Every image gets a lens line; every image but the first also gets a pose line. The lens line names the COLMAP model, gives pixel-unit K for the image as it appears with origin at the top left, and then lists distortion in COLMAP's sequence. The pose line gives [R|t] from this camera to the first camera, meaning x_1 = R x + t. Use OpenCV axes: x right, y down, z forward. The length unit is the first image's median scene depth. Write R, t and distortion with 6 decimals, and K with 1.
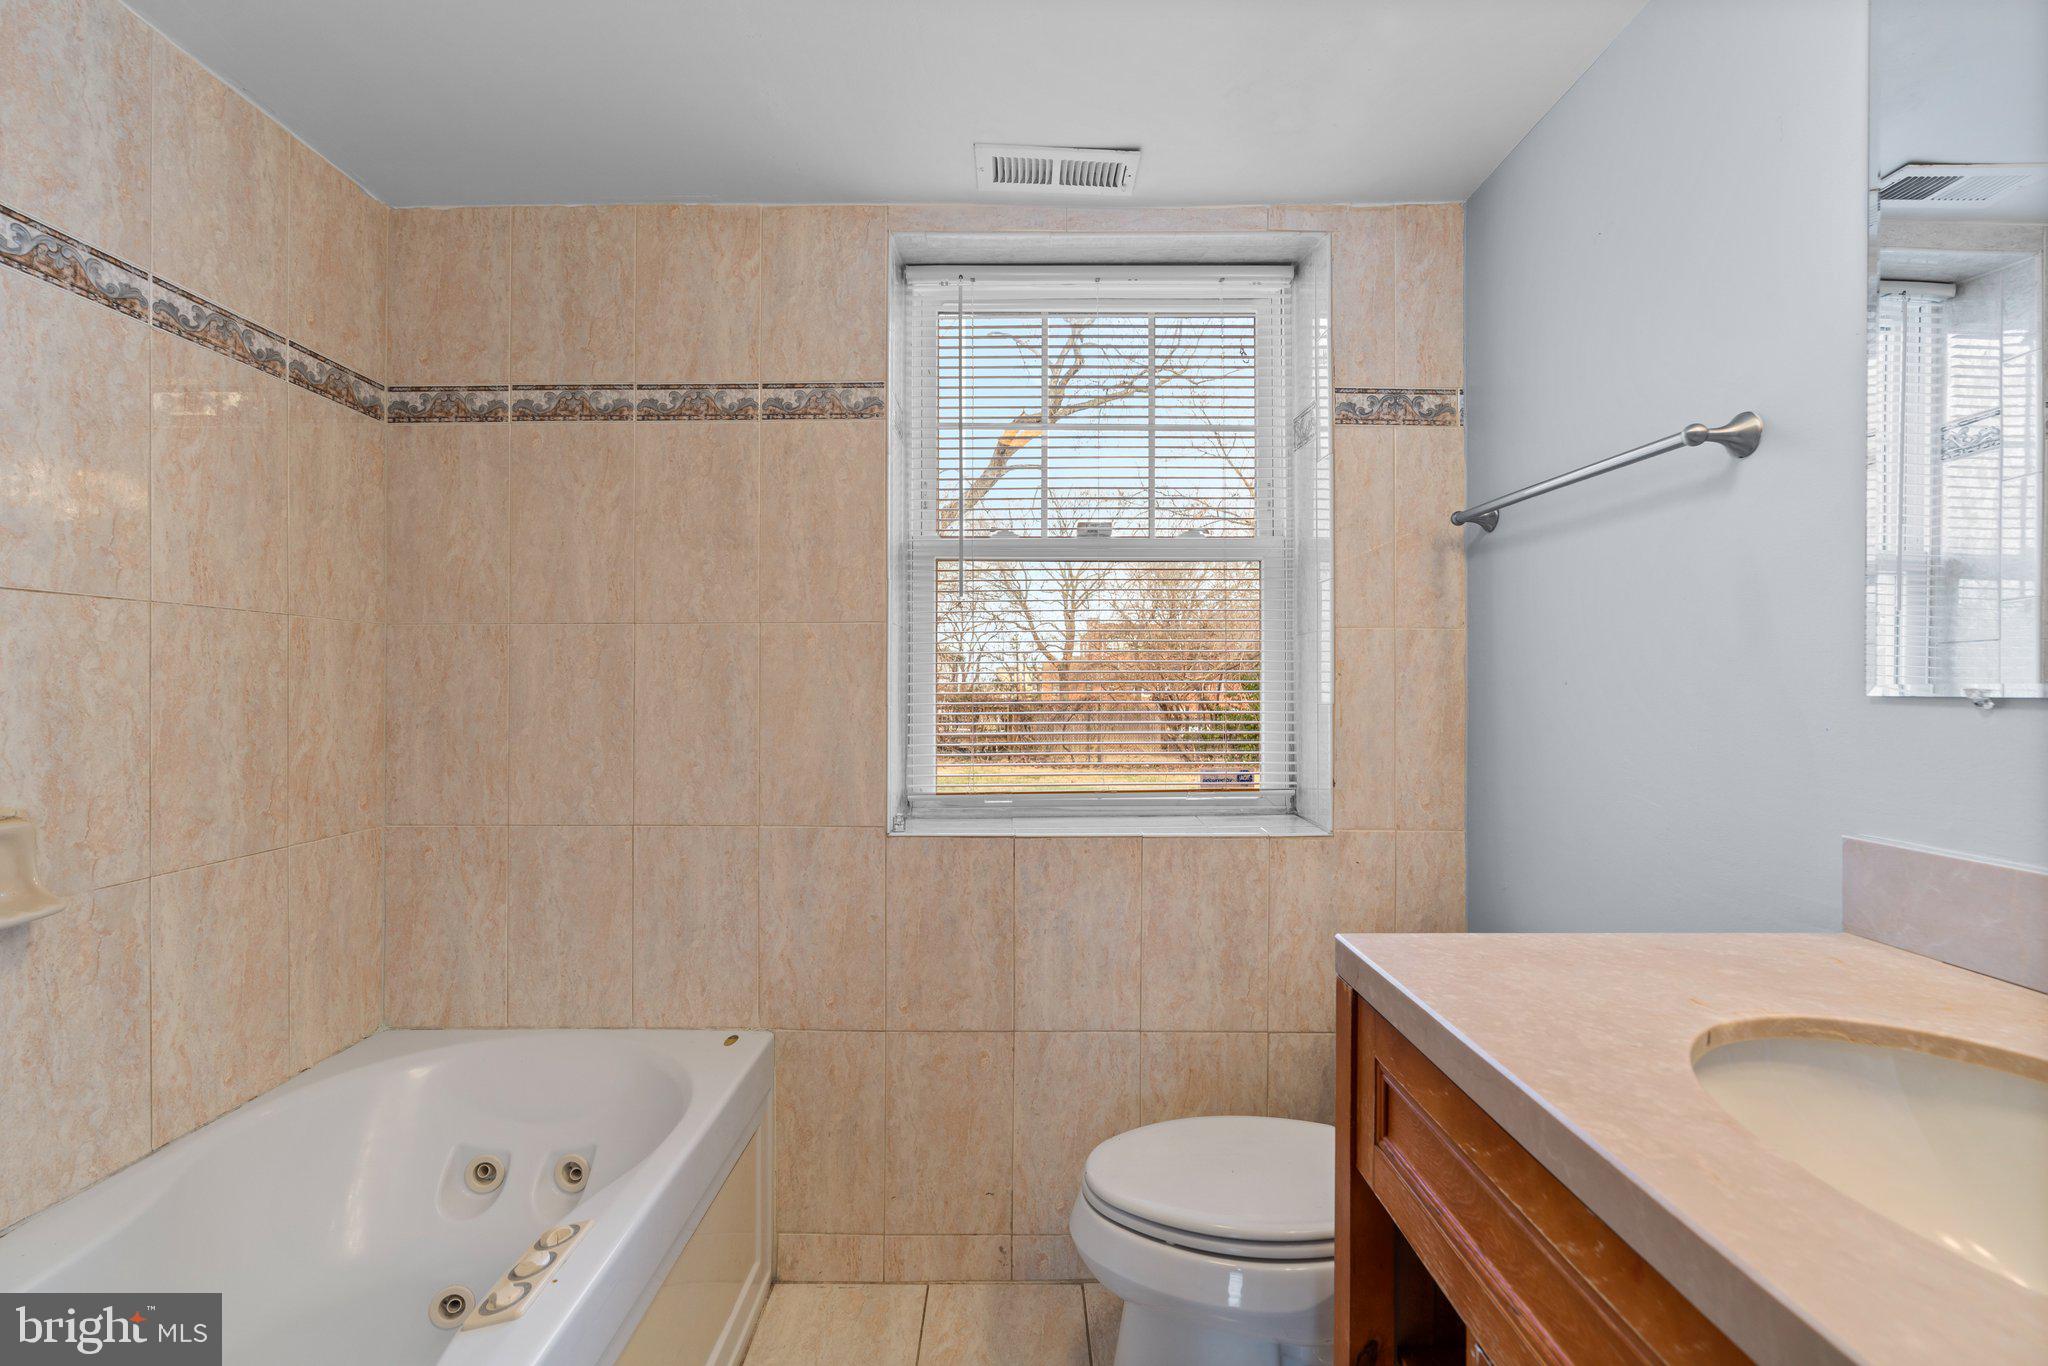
lens RADIAL K [[912.8, 0, 1024.0], [0, 912.8, 683.0], [0, 0, 1]] dist [-0.017473, 0.009655]
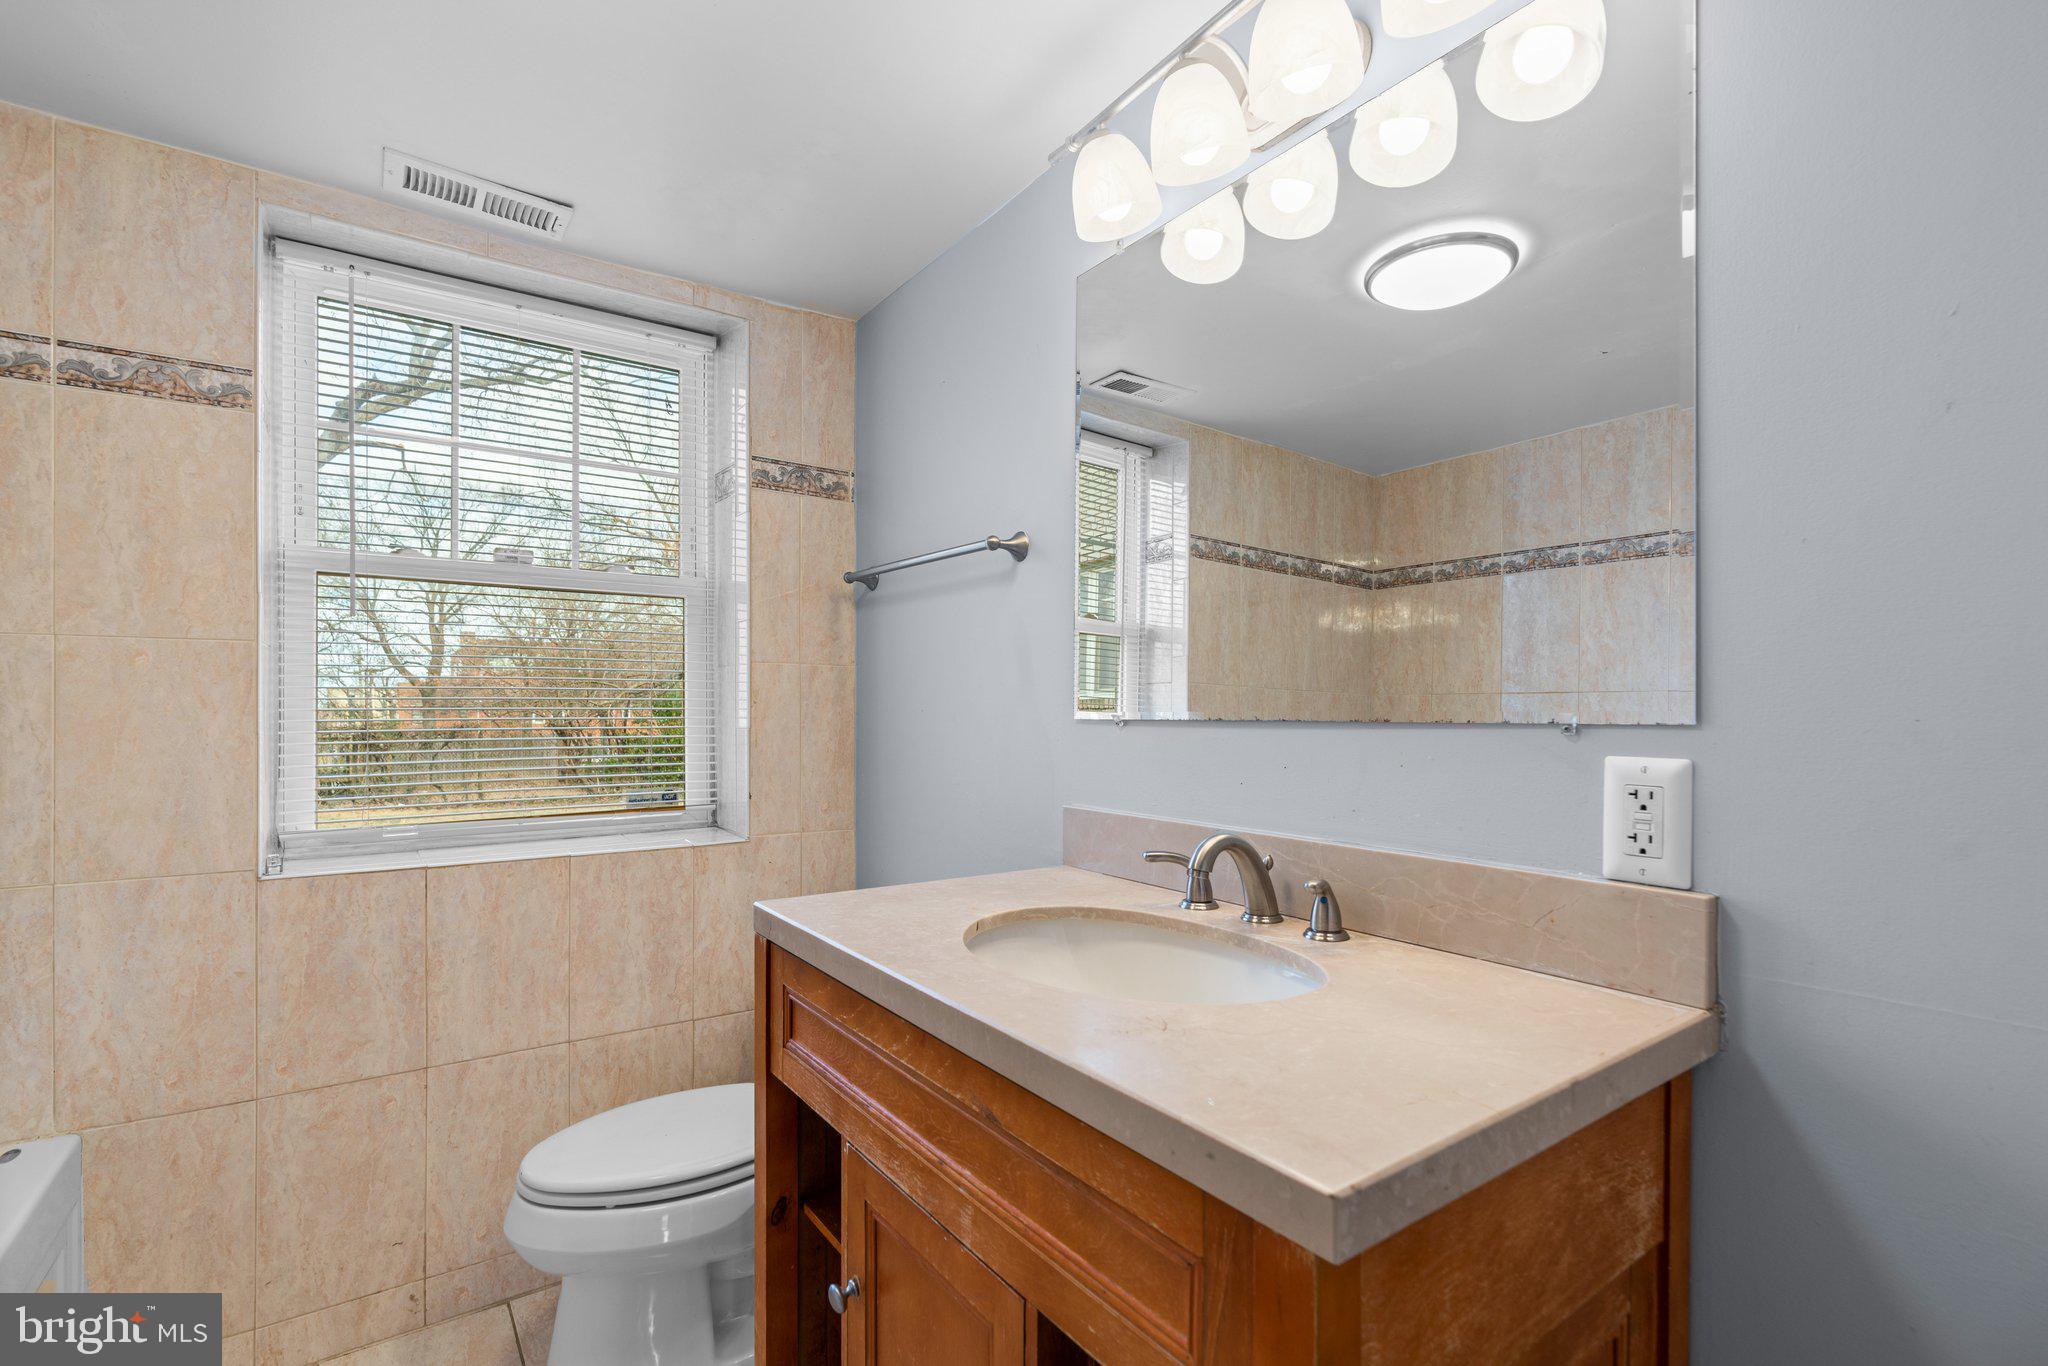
lens RADIAL K [[930.0, 0, 1024.7], [0, 930.0, 714.5], [0, 0, 1]] dist [-0.014895, 0.006750]
pose [[0.814757, -0.001804, 0.579800, -0.062306], [-0.002100, 0.999979, 0.006062, -0.001850], [-0.579799, -0.006157, 0.814736, -0.170931]]
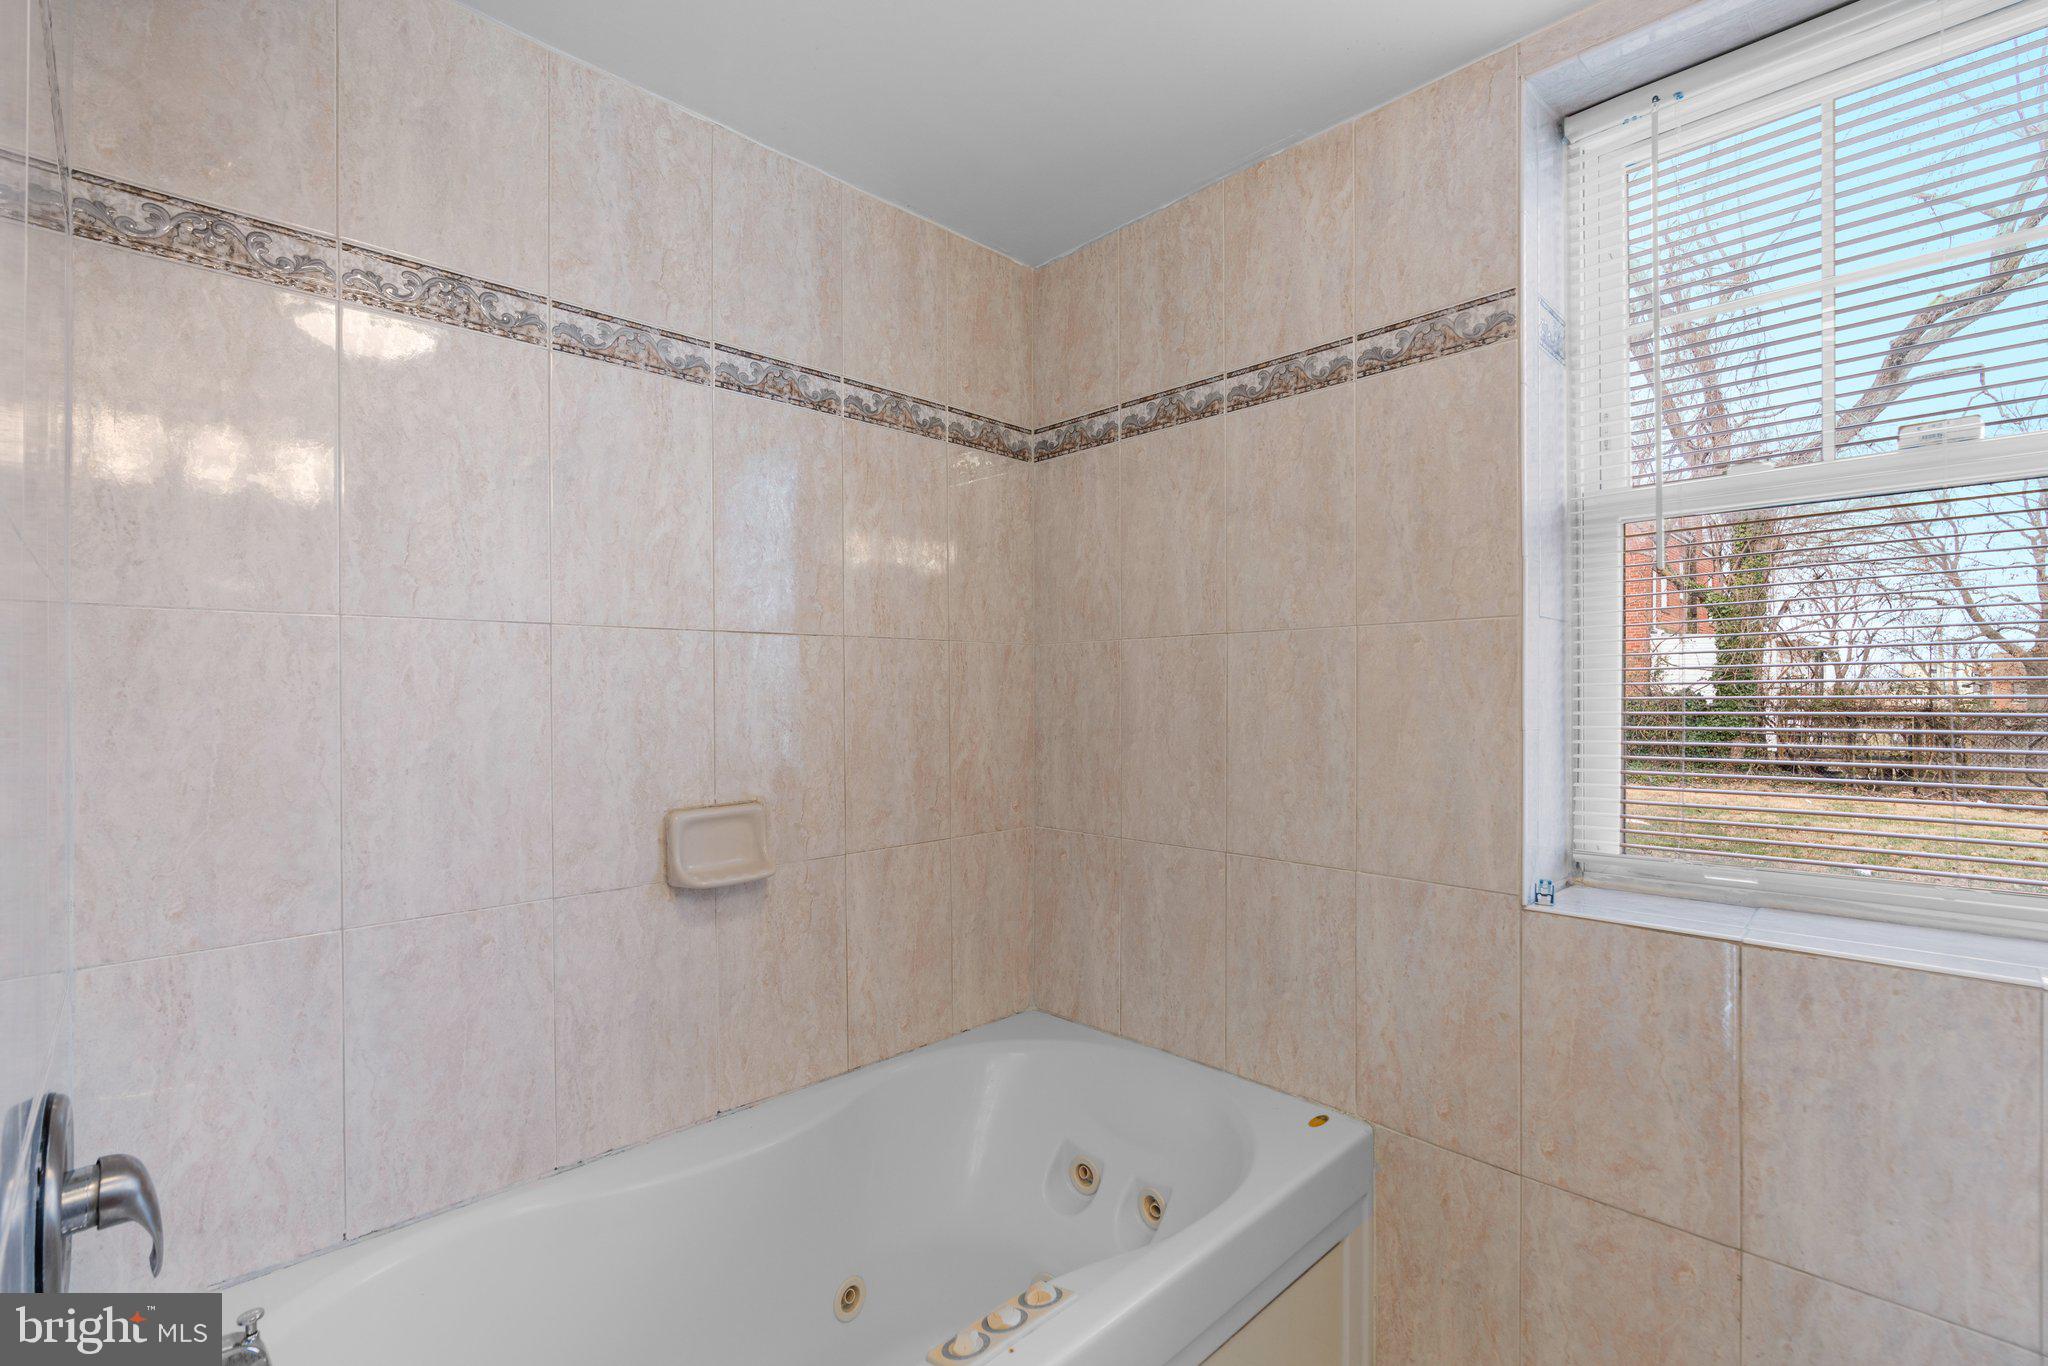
lens RADIAL K [[919.1, 0, 1036.5], [0, 919.1, 691.6], [0, 0, 1]] dist [-0.014689, 0.007992]
pose [[0.703733, -0.002152, -0.710462, 0.096610], [0.005920, 0.999978, 0.002834, -0.010503], [0.710440, -0.006200, 0.703730, 0.209492]]
